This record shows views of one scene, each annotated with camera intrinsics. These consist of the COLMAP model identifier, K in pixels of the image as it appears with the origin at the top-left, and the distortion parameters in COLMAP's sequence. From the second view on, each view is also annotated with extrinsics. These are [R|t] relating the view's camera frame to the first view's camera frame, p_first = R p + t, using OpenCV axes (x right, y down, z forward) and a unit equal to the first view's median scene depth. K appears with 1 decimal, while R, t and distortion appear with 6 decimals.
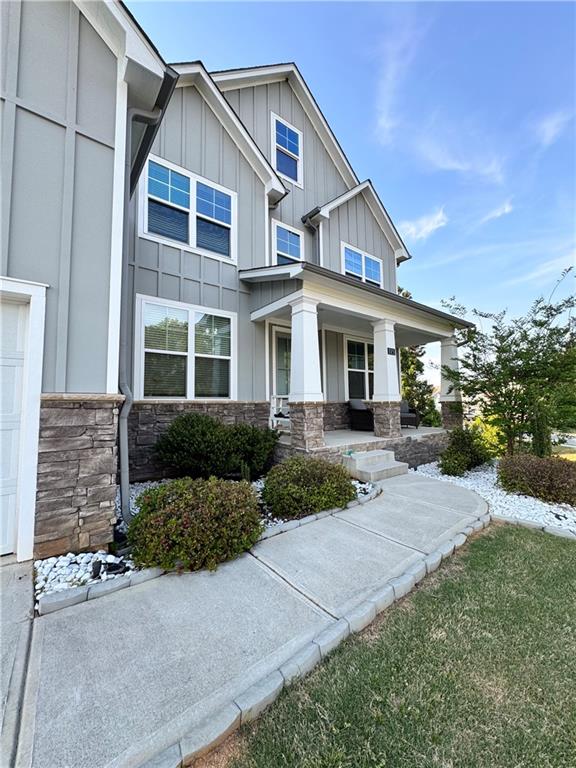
lens RADIAL K [[305.0, 0, 288.5], [0, 305.0, 385.1], [0, 0, 1]] dist [-0.001675, -0.000301]
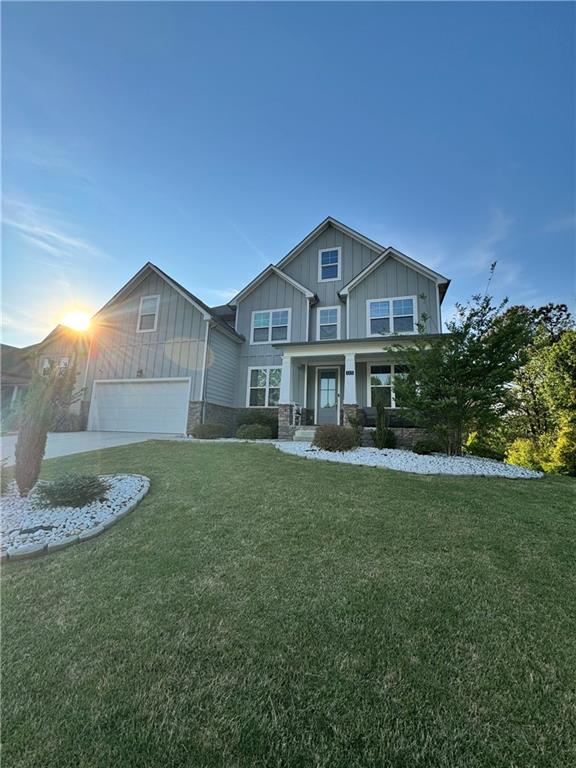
lens RADIAL K [[305.0, 0, 289.2], [0, 305.0, 383.9], [0, 0, 1]] dist [-0.001675, -0.000301]
pose [[0.569641, -0.108177, -0.814744, 1.541939], [0.011903, 0.992282, -0.123428, 0.147946], [0.821808, 0.060612, 0.566532, -0.163324]]
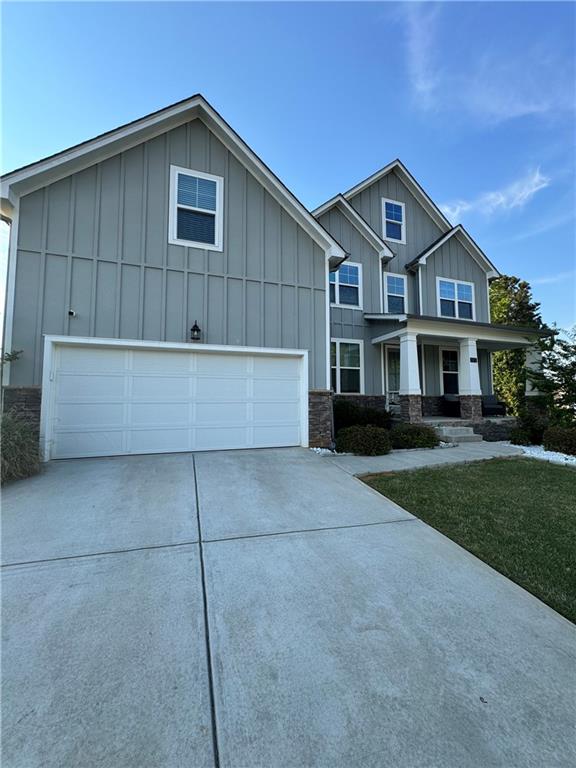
lens RADIAL K [[305.0, 0, 289.3], [0, 305.0, 384.1], [0, 0, 1]] dist [-0.001675, -0.000301]
pose [[0.950107, -0.011362, -0.311719, -0.042044], [0.012667, 0.999917, 0.002159, -0.012629], [0.311668, -0.006000, 0.950172, -0.670001]]
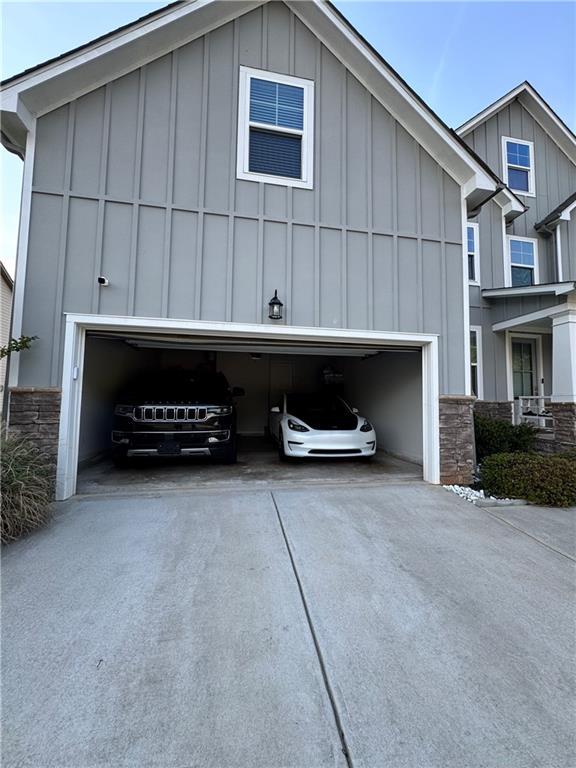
lens RADIAL K [[305.0, 0, 289.3], [0, 305.0, 383.8], [0, 0, 1]] dist [-0.001675, -0.000301]
pose [[0.891230, -0.004424, -0.453530, -0.306088], [0.006125, 0.999979, 0.002280, -0.019731], [0.453510, -0.004810, 0.891238, -0.404607]]
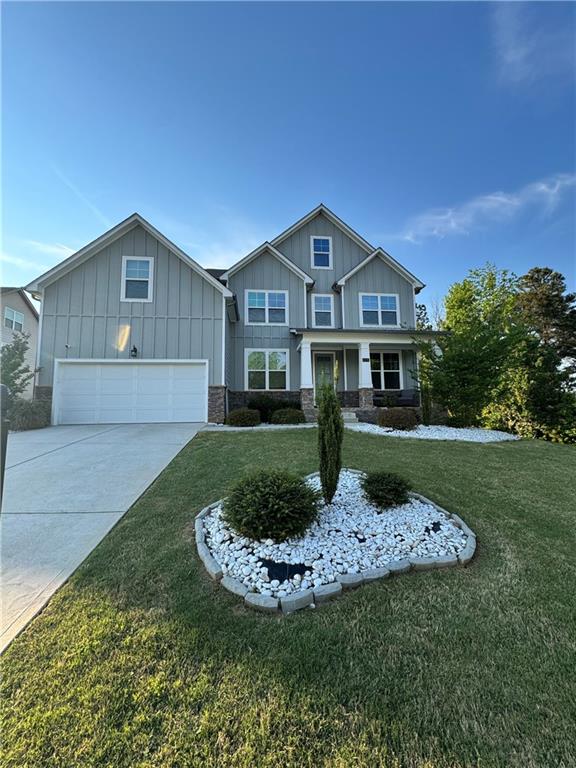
lens RADIAL K [[305.0, 0, 289.2], [0, 305.0, 384.4], [0, 0, 1]] dist [-0.001675, -0.000301]
pose [[0.856452, -0.048594, -0.513934, 0.923695], [0.037763, 0.998790, -0.031509, 0.076751], [0.514843, 0.007578, 0.857251, -0.816307]]
